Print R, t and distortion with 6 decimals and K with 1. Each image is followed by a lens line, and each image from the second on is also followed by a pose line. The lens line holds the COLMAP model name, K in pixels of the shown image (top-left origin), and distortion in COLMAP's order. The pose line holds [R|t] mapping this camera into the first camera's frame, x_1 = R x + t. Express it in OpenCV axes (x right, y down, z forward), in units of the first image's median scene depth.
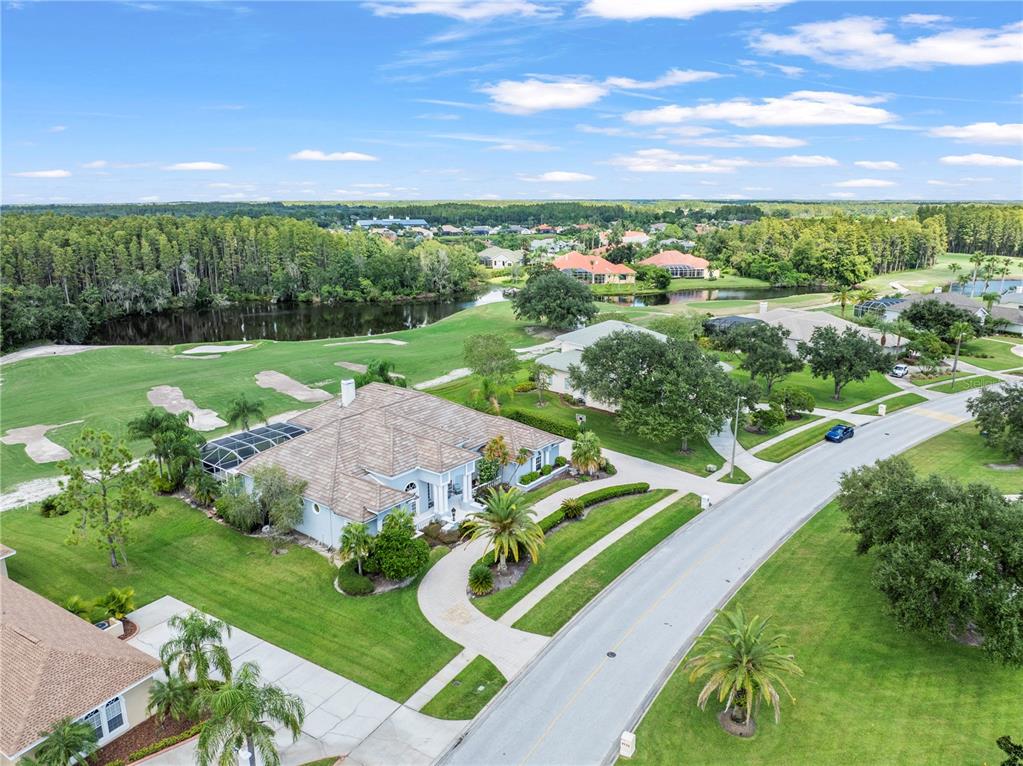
lens RADIAL K [[724.8, 0, 516.9], [0, 724.8, 381.8], [0, 0, 1]] dist [-0.037651, 0.018975]
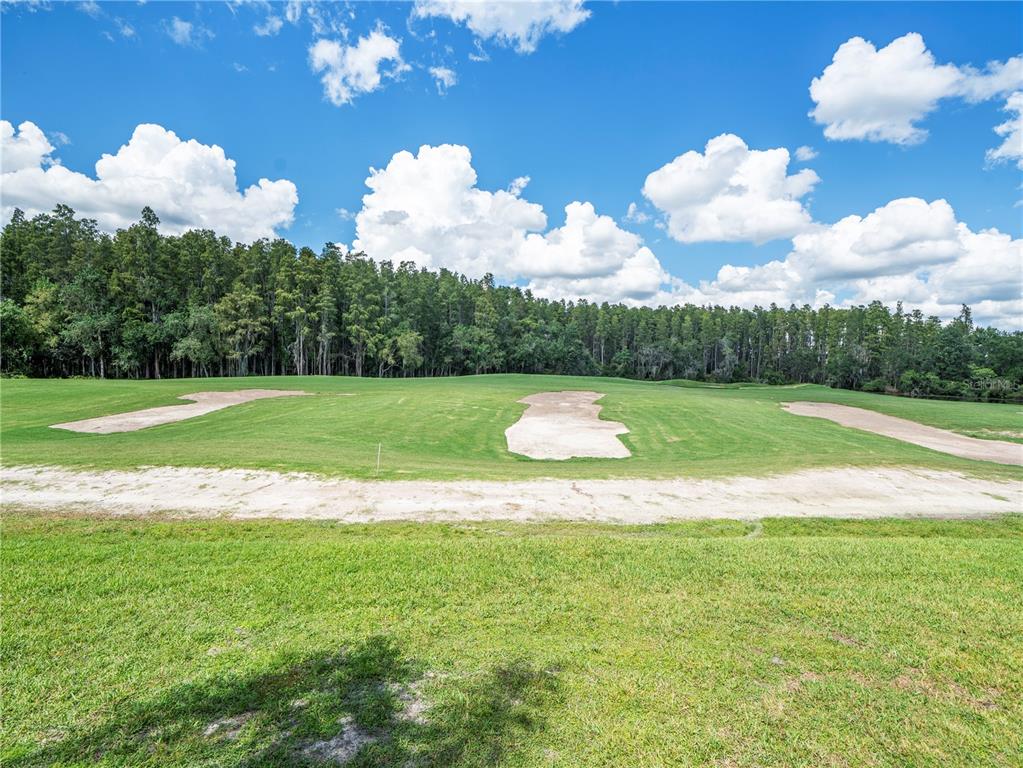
lens RADIAL K [[503.5, 0, 505.9], [0, 503.5, 381.5], [0, 0, 1]] dist [0.000710, 0.004167]
pose [[0.634437, 0.046725, -0.771561, -0.128550], [-0.217224, 0.968723, -0.119953, 0.028539], [0.741825, 0.243704, 0.624743, 0.377065]]
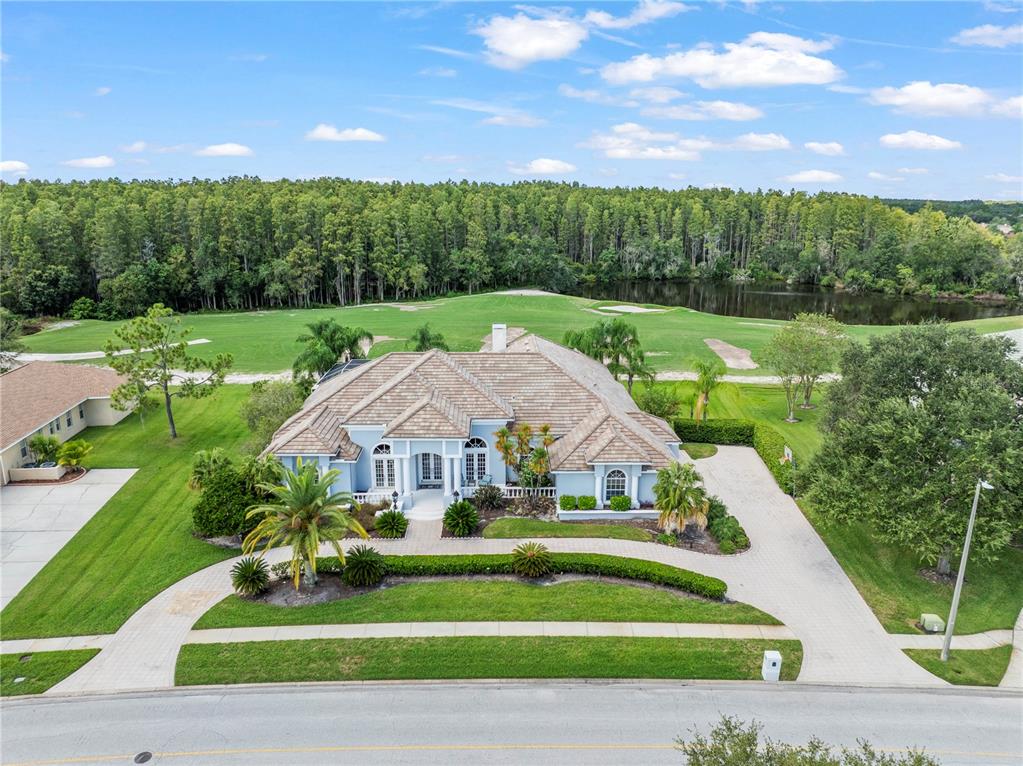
lens RADIAL K [[724.8, 0, 513.5], [0, 724.8, 374.1], [0, 0, 1]] dist [-0.037651, 0.018975]
pose [[0.620385, 0.191394, -0.760586, 0.150770], [-0.197977, 0.976578, 0.084262, -0.007447], [0.758899, 0.098303, 0.643746, 0.177407]]
